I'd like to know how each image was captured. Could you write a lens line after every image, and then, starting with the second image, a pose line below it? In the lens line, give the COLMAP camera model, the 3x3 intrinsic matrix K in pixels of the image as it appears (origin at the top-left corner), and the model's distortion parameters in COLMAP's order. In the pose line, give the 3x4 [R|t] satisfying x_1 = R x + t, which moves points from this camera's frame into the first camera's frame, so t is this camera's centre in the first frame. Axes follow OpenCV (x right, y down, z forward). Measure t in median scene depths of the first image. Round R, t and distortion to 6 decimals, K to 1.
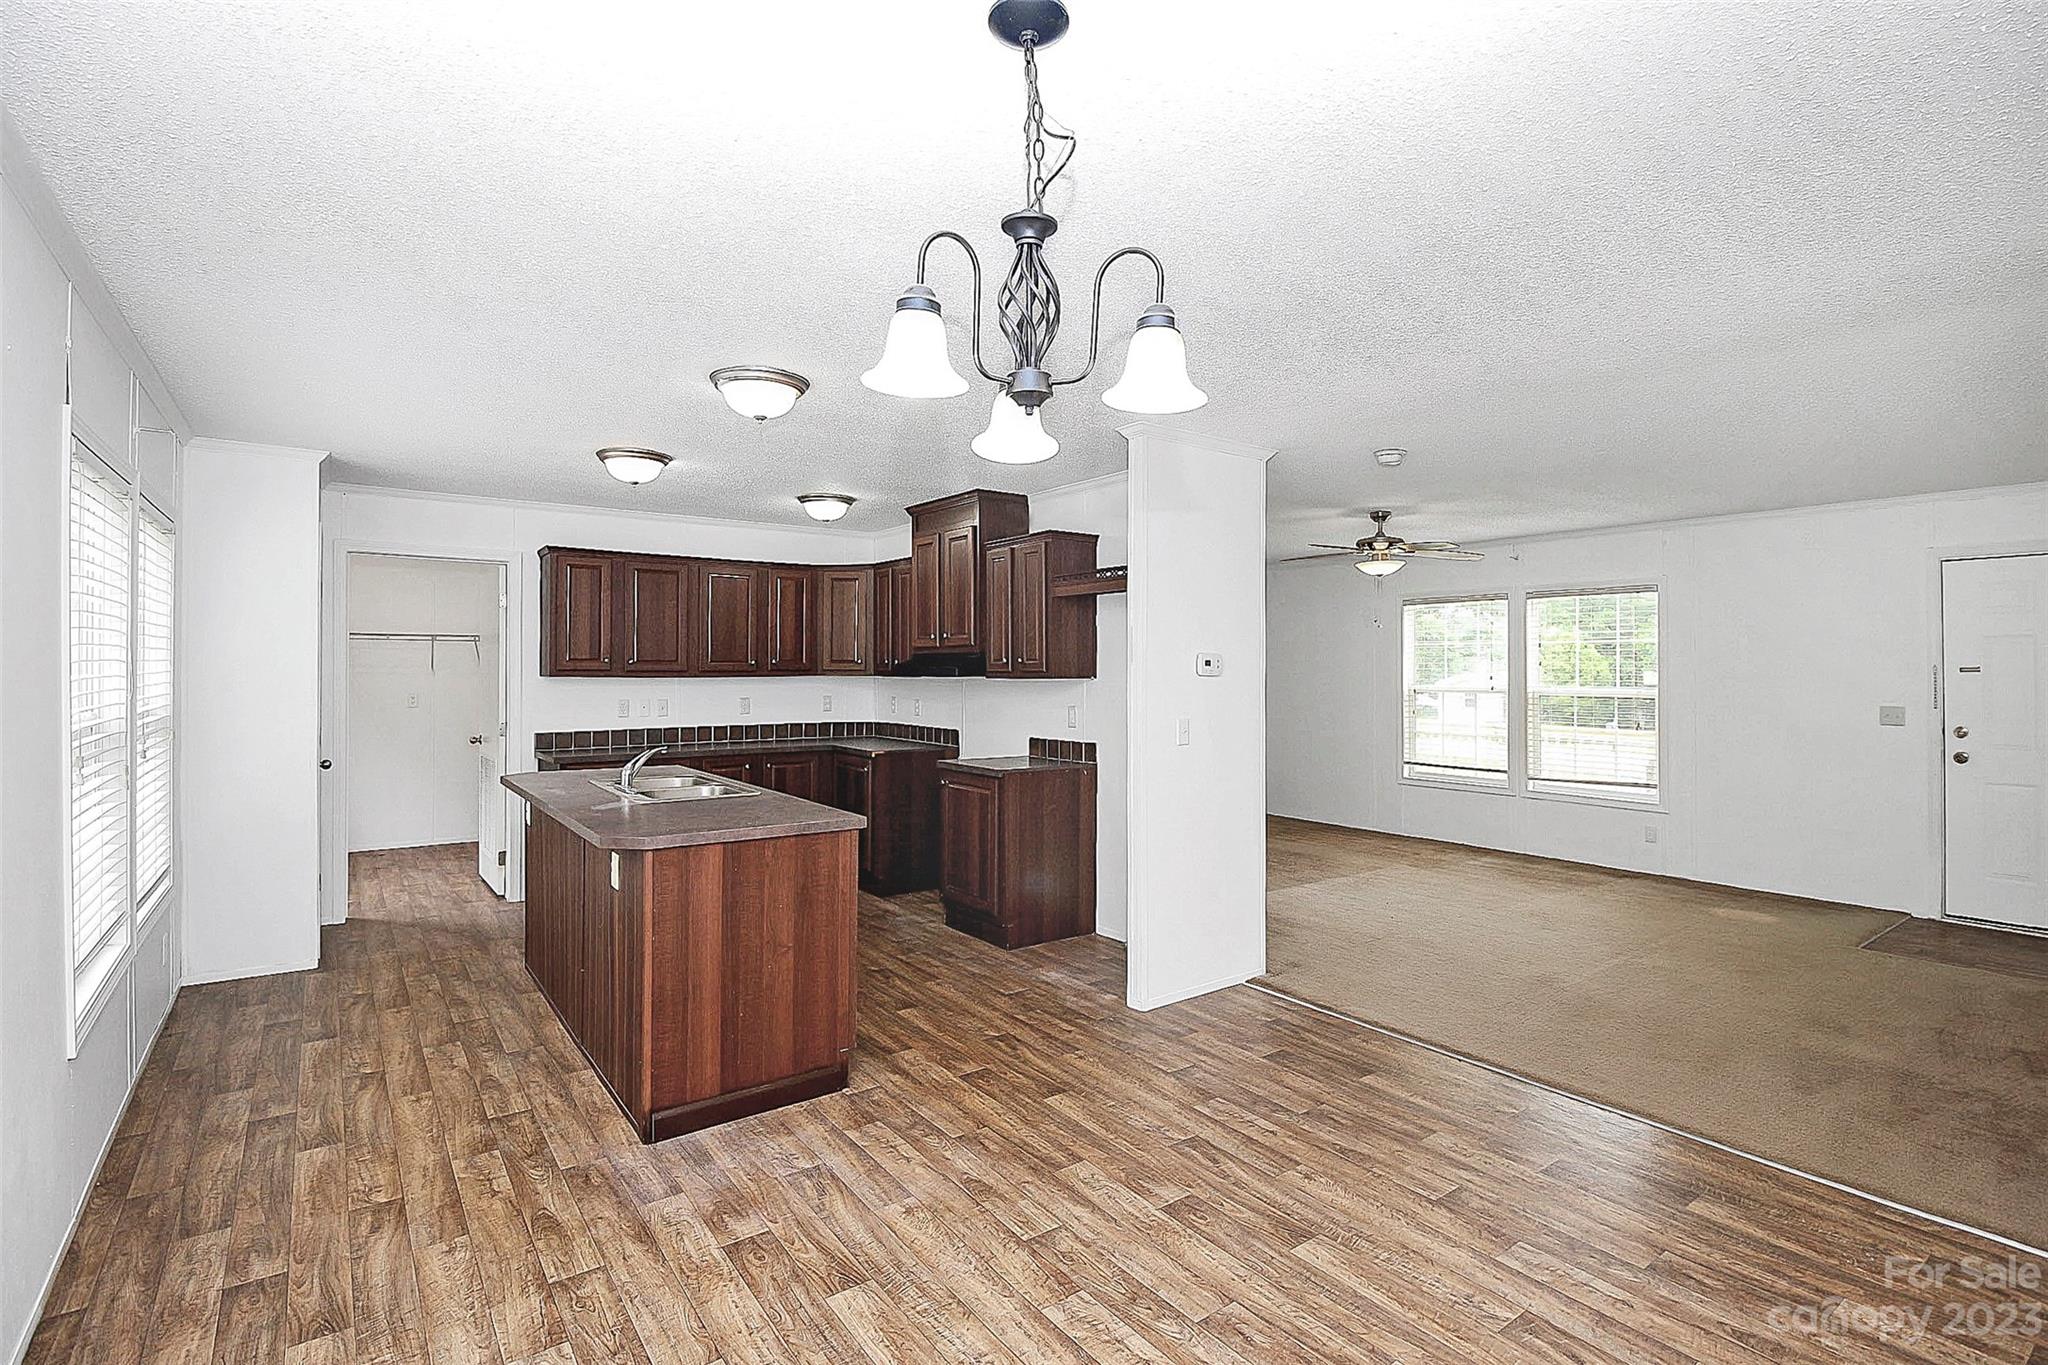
lens RADIAL K [[957.4, 0, 1026.9], [0, 957.4, 667.5], [0, 0, 1]] dist [0.007146, -0.013355]
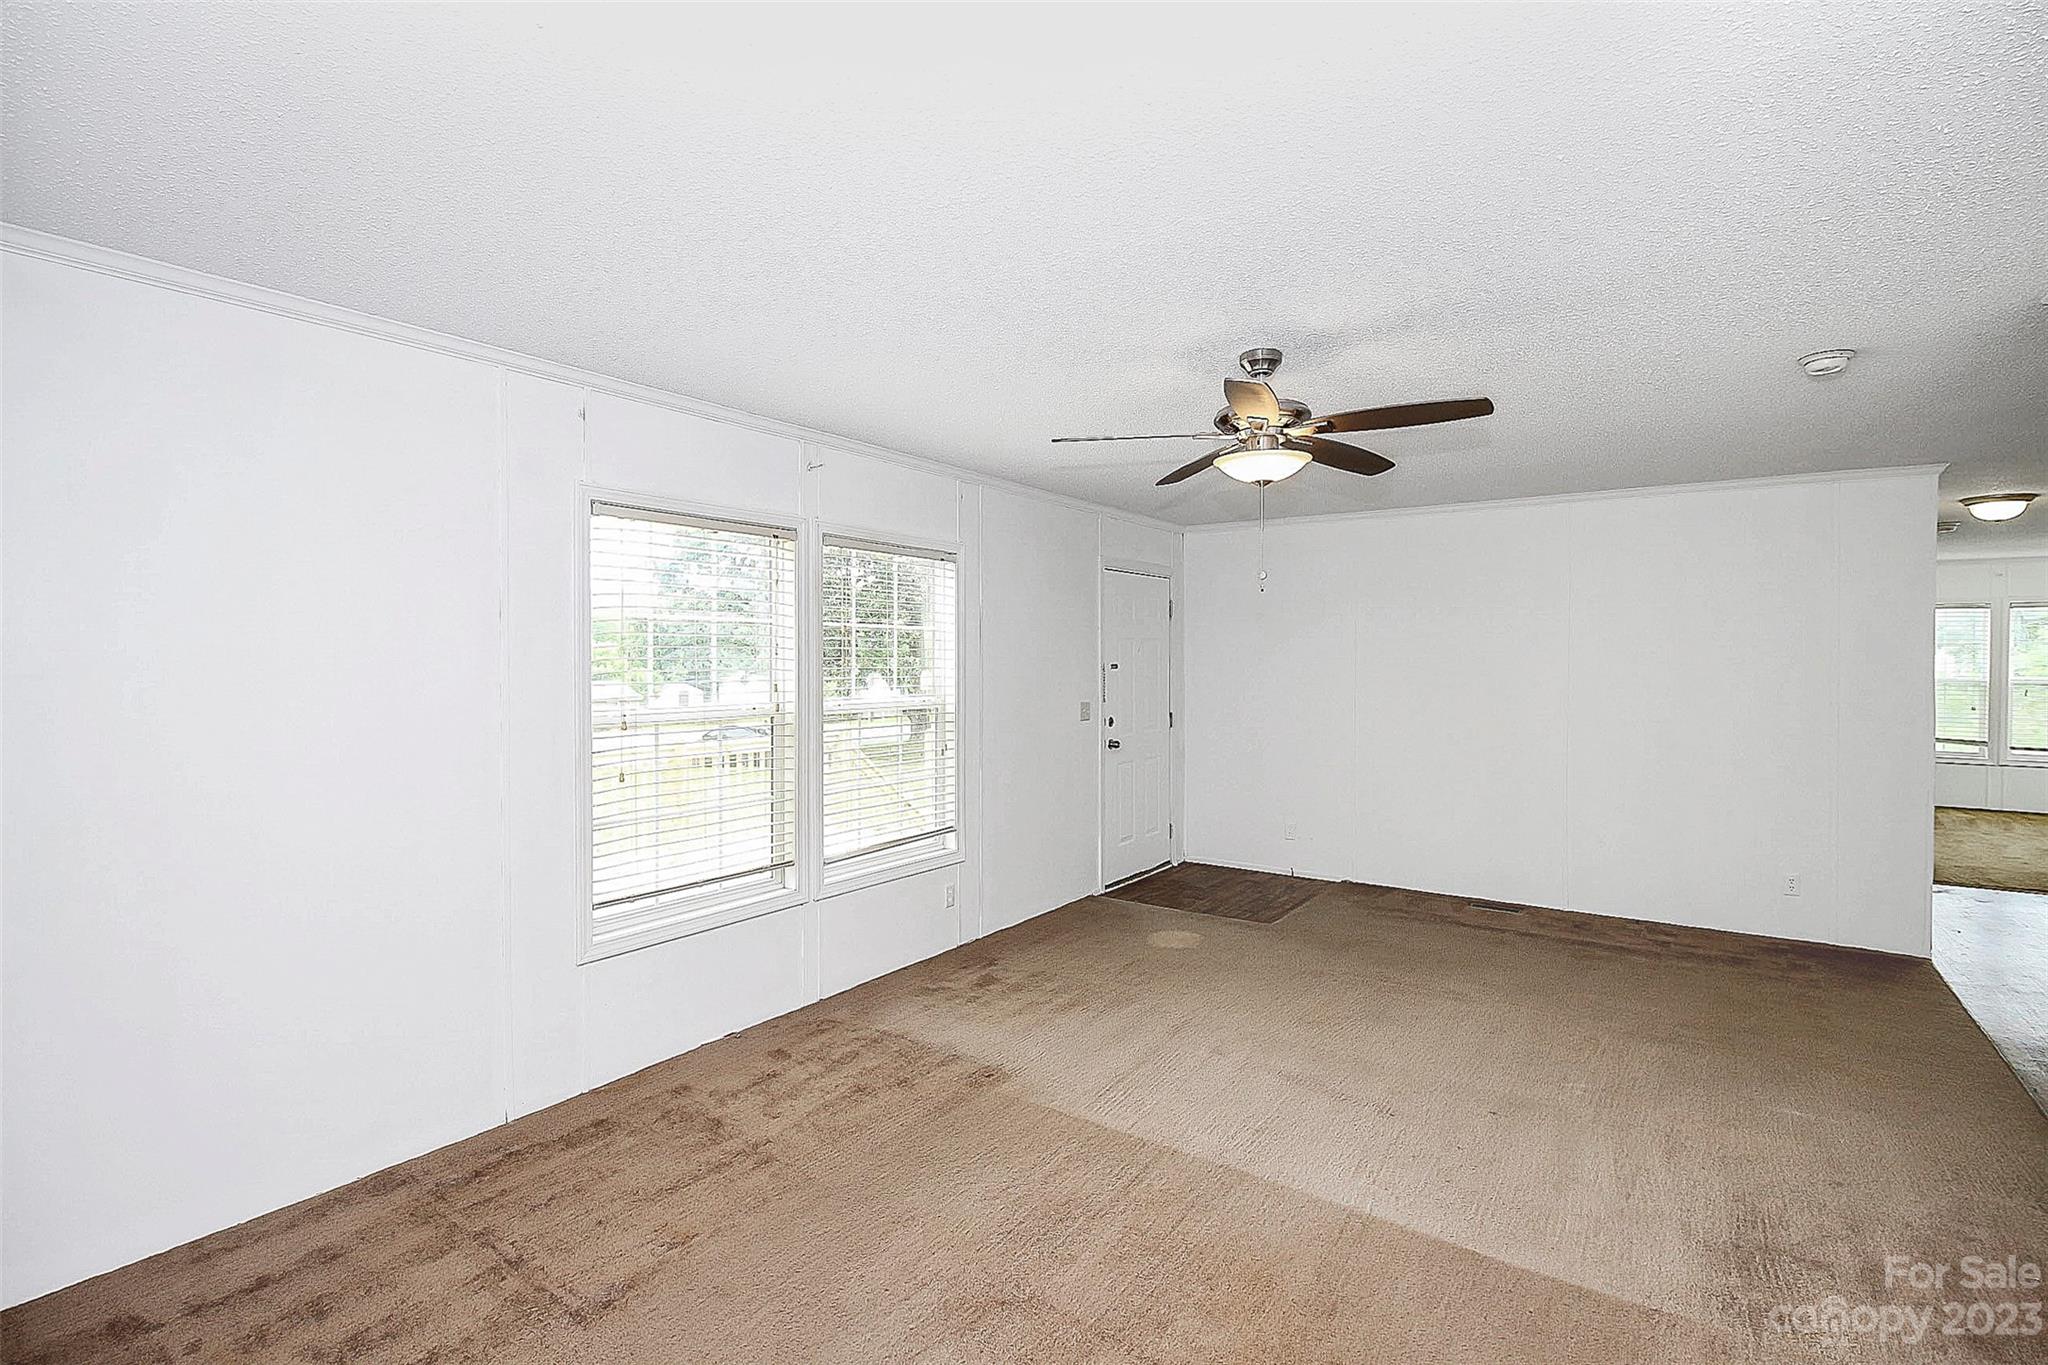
lens RADIAL K [[957.4, 0, 1026.9], [0, 957.4, 667.5], [0, 0, 1]] dist [0.007146, -0.013355]
pose [[-0.324027, -0.008432, 0.946010, -0.059109], [0.001763, 0.999953, 0.009517, -0.006816], [-0.946046, 0.004751, -0.323997, 1.427289]]
